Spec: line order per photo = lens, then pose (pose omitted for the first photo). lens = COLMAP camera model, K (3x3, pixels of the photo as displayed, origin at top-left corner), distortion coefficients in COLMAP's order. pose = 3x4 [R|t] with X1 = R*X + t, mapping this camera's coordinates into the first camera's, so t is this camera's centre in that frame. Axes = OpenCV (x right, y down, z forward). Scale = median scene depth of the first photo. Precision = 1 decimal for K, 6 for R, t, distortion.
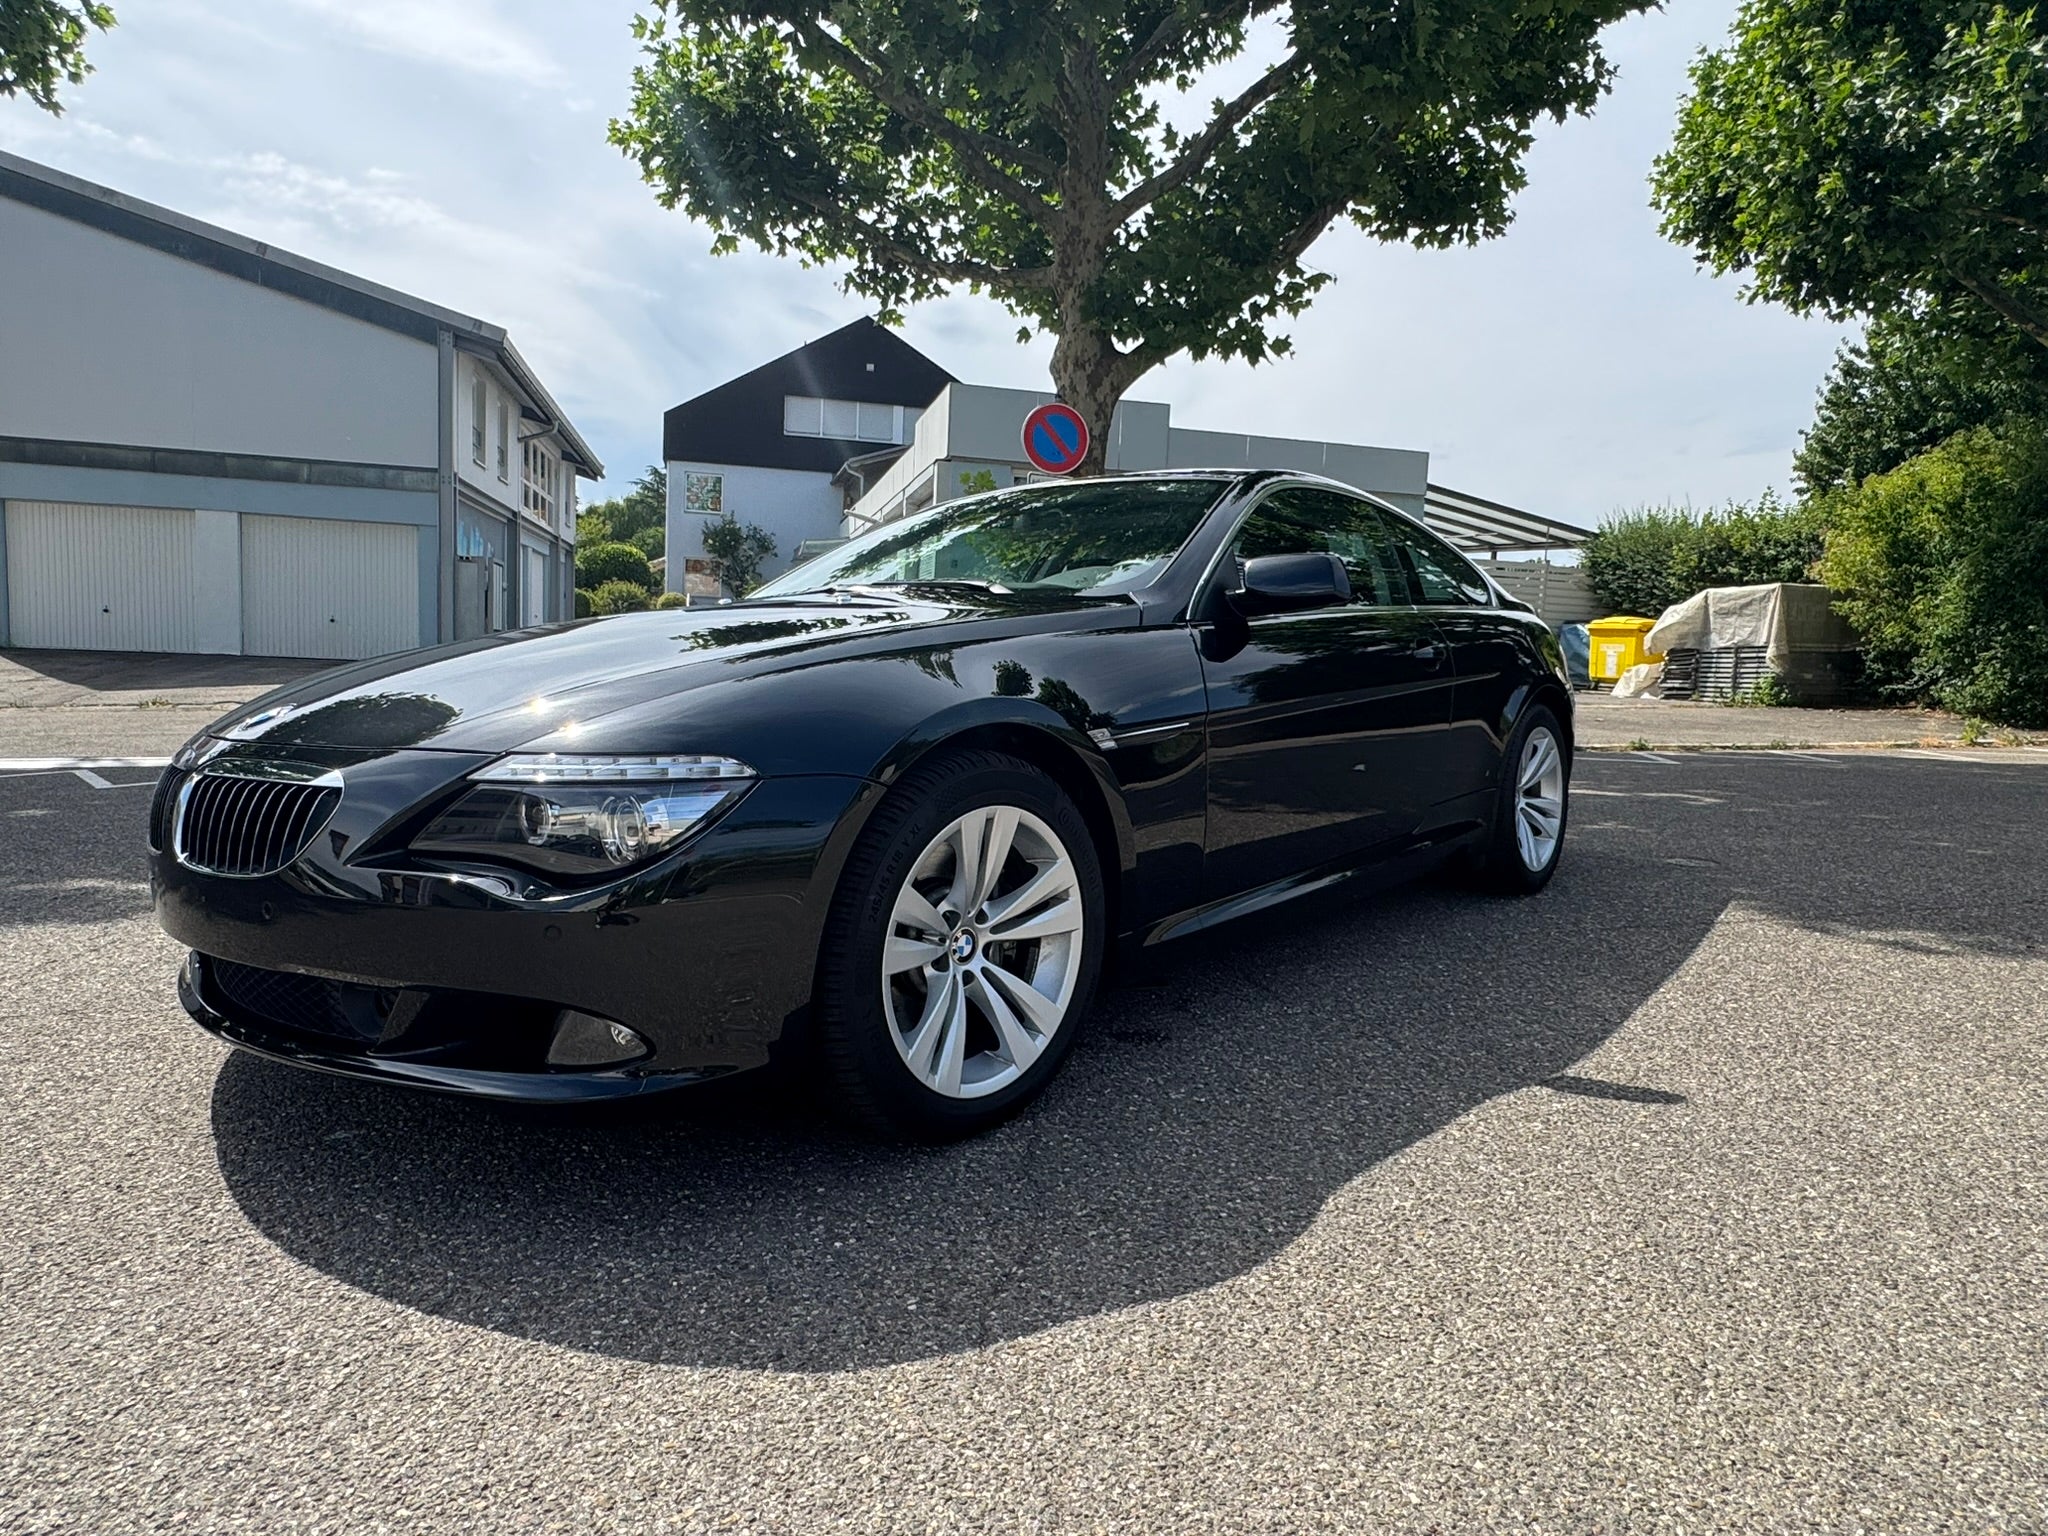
lens RADIAL K [[1215.0, 0, 1018.7], [0, 1215.0, 768.1], [0, 0, 1]] dist [-0.001551, 0.000398]
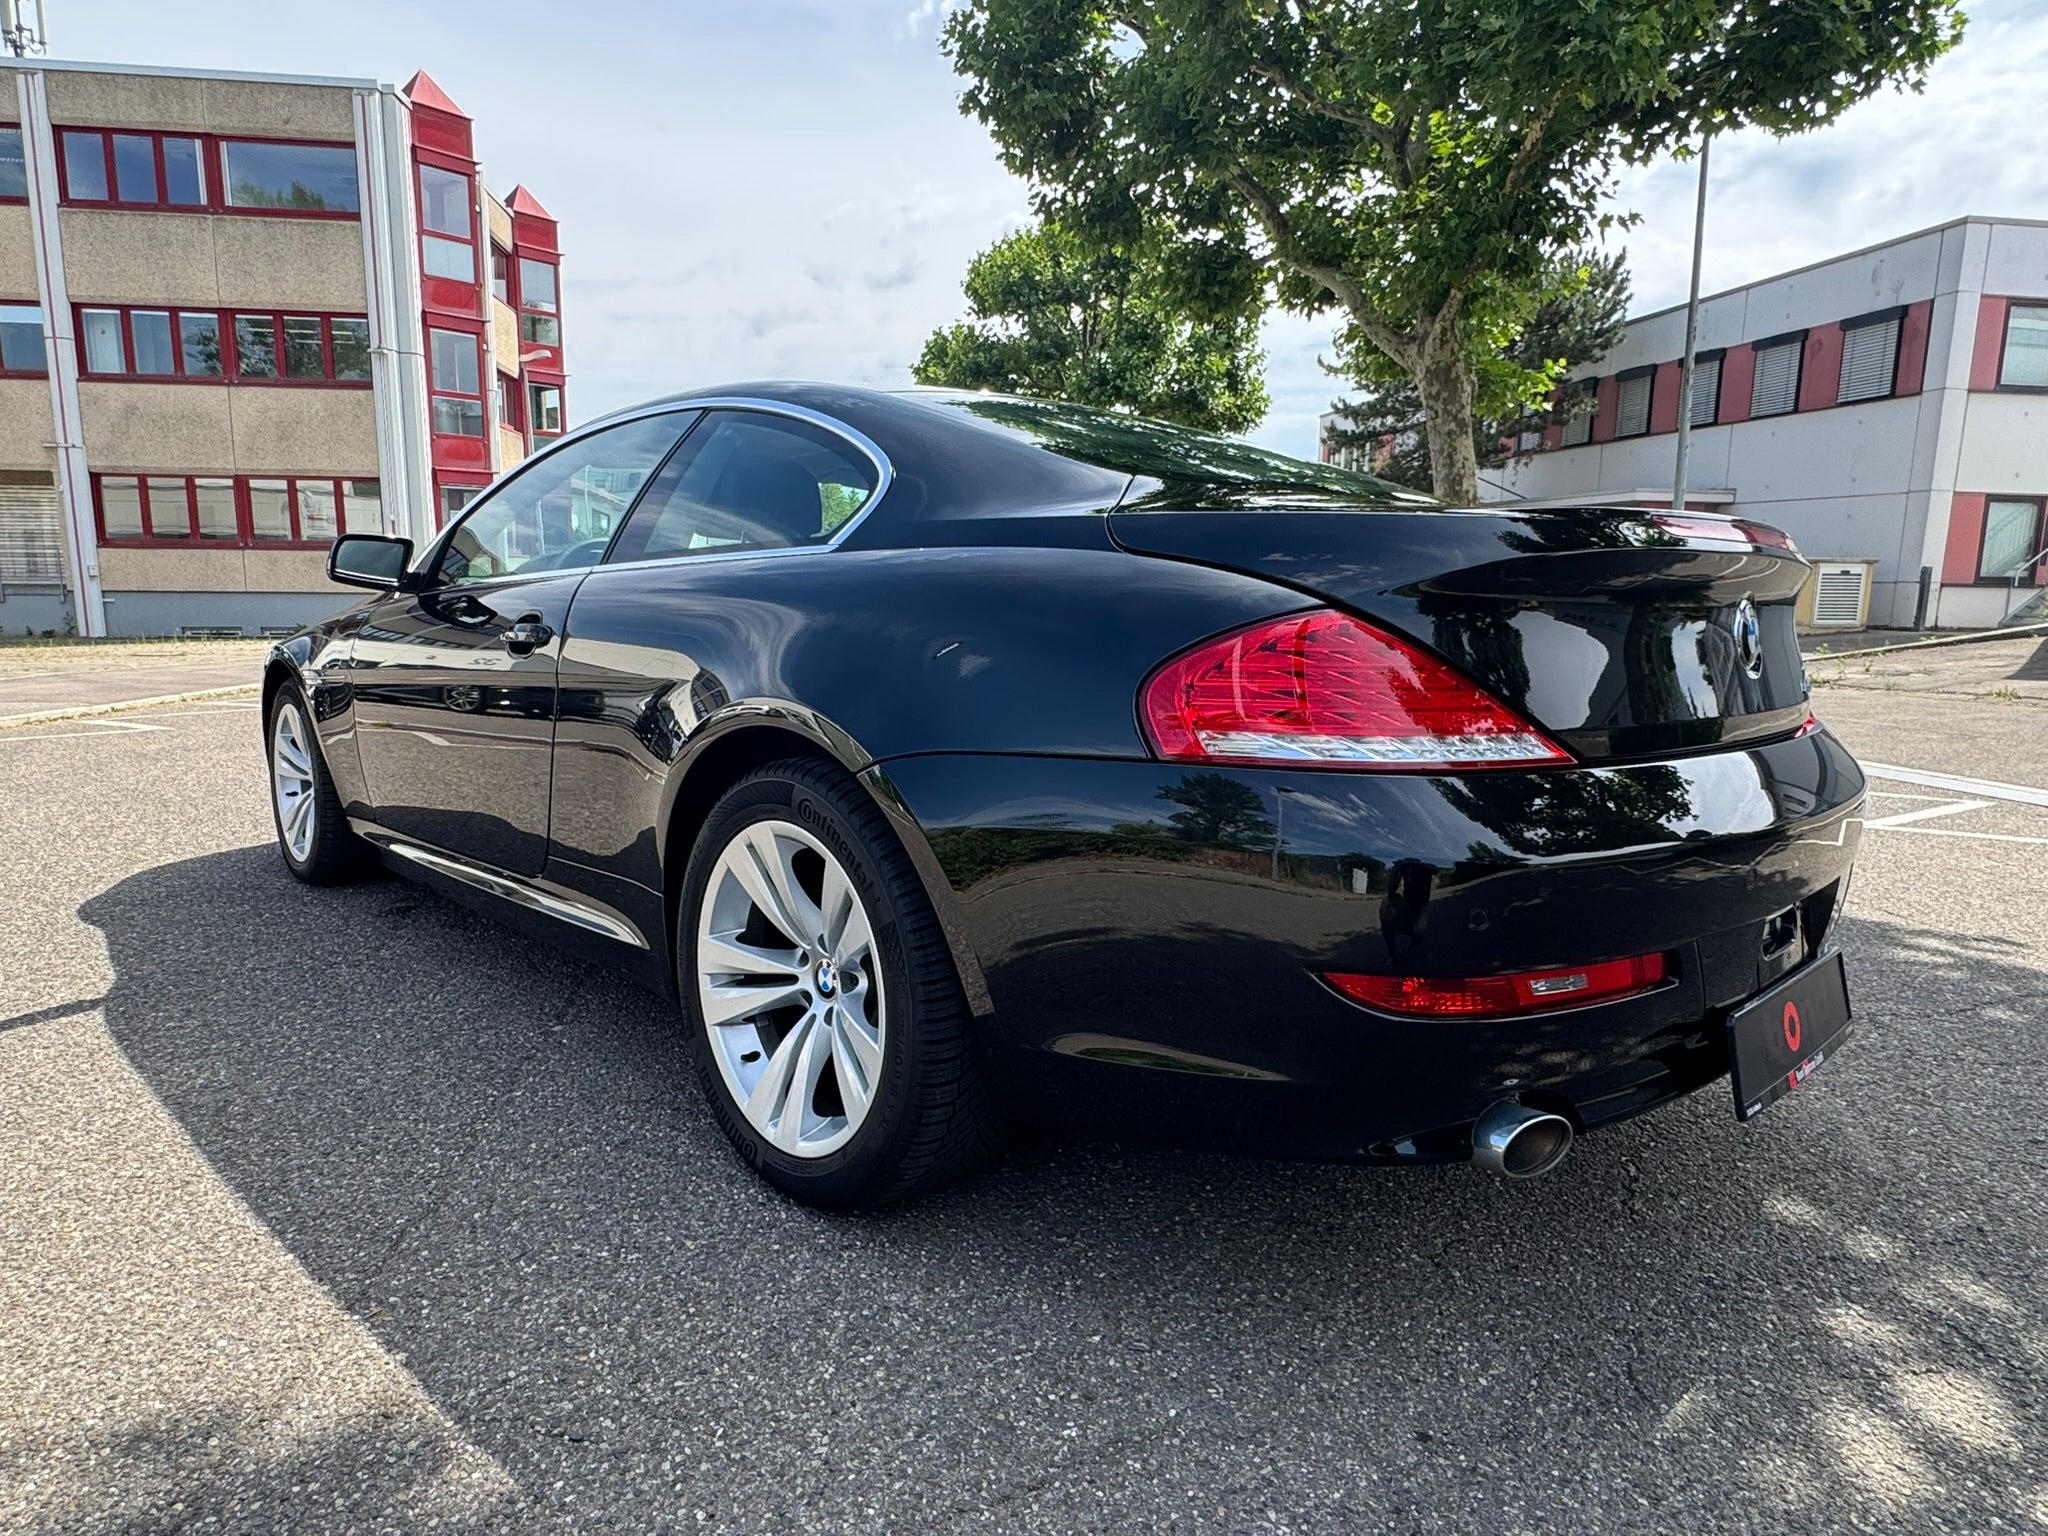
lens RADIAL K [[1215.0, 0, 1025.6], [0, 1215.0, 766.1], [0, 0, 1]] dist [-0.001551, 0.000398]
pose [[-0.089916, 0.120743, -0.988603, 0.319238], [-0.112315, 0.985063, 0.130525, -0.045020], [0.989596, 0.122771, -0.075011, 0.420901]]
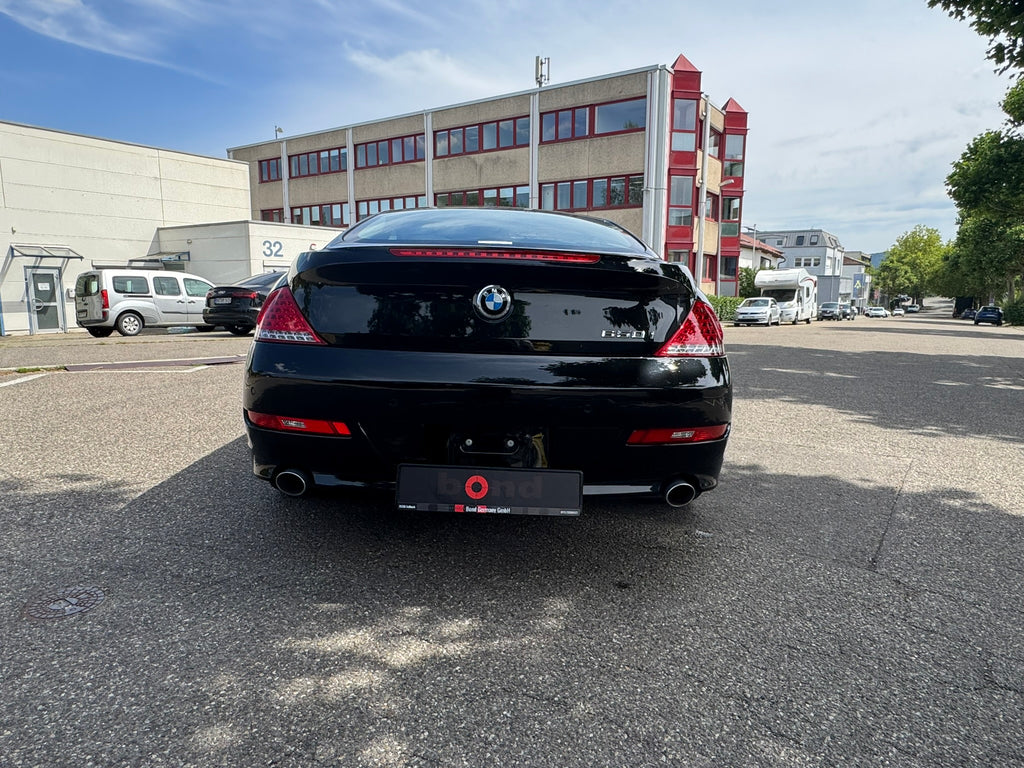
lens RADIAL K [[639.8, 0, 513.6], [0, 639.8, 384.0], [0, 0, 1]] dist [-0.006934, 0.003257]
pose [[-0.739864, 0.057965, -0.670255, 0.268226], [-0.101790, 0.975166, 0.196696, -0.063717], [0.665011, 0.213754, -0.715590, 0.625777]]
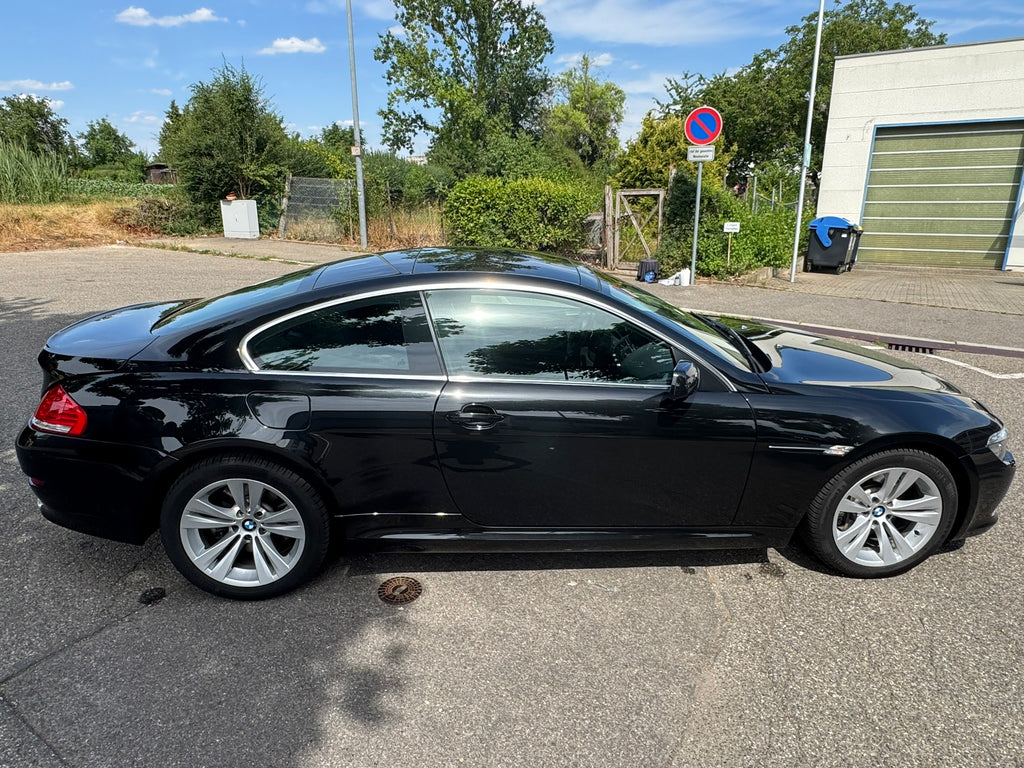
lens RADIAL K [[639.8, 0, 507.7], [0, 639.8, 384.3], [0, 0, 1]] dist [-0.006934, 0.003257]
pose [[-0.691343, -0.239015, 0.681848, -0.182409], [0.051779, 0.924884, 0.376708, -0.137114], [-0.720669, 0.295740, -0.627036, 0.548357]]
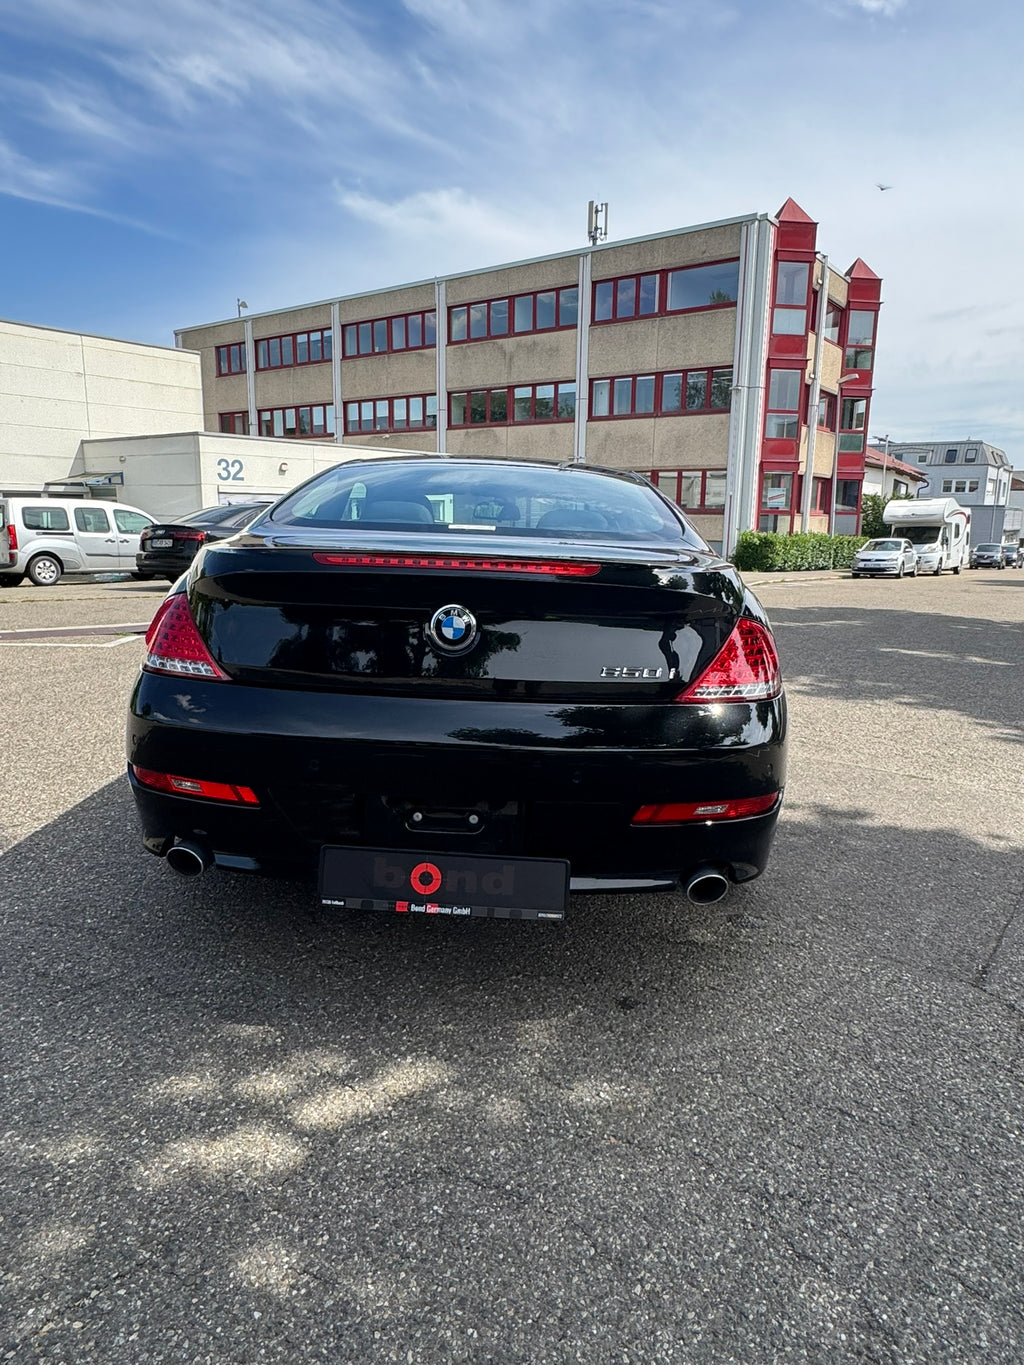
lens RADIAL K [[852.9, 0, 515.7], [0, 852.9, 683.6], [0, 0, 1]] dist [-0.006934, 0.003257]
pose [[-0.770308, 0.075109, -0.633233, 0.253715], [-0.107338, 0.963597, 0.244867, -0.082349], [0.628573, 0.256593, -0.734204, 0.628392]]
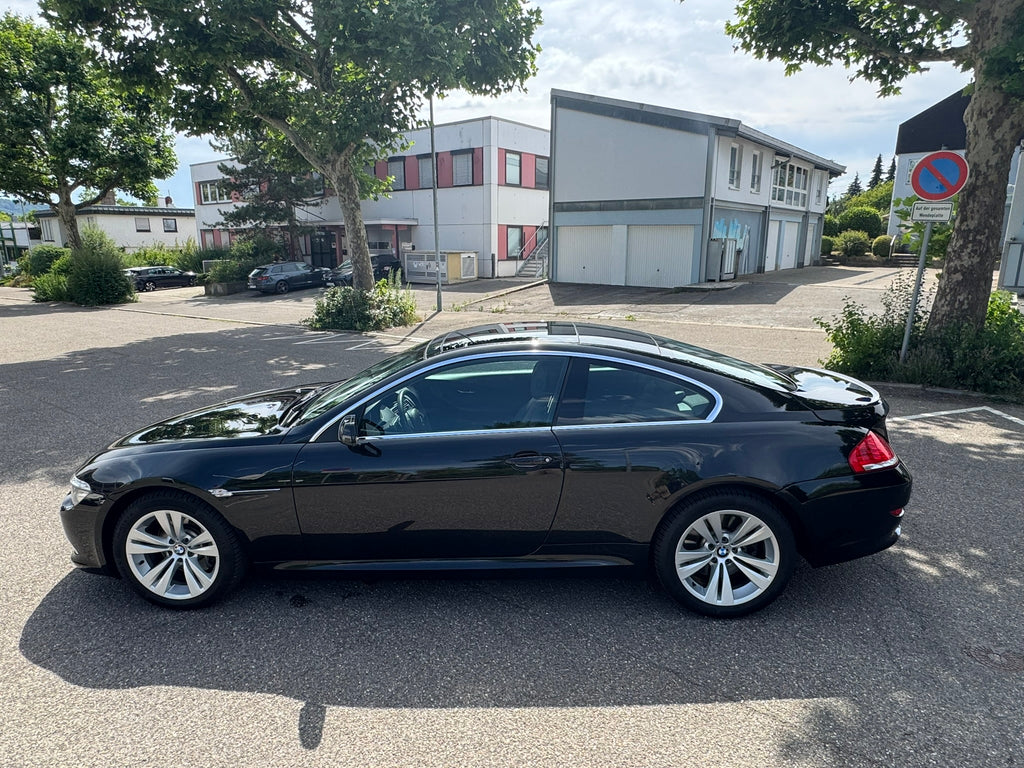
lens RADIAL K [[607.5, 0, 510.7], [0, 607.5, 382.4], [0, 0, 1]] dist [-0.001551, 0.000398]
pose [[0.609499, 0.141372, -0.780080, 0.302782], [-0.051210, 0.988938, 0.139211, -0.099572], [0.791131, -0.044901, 0.609997, 0.143870]]
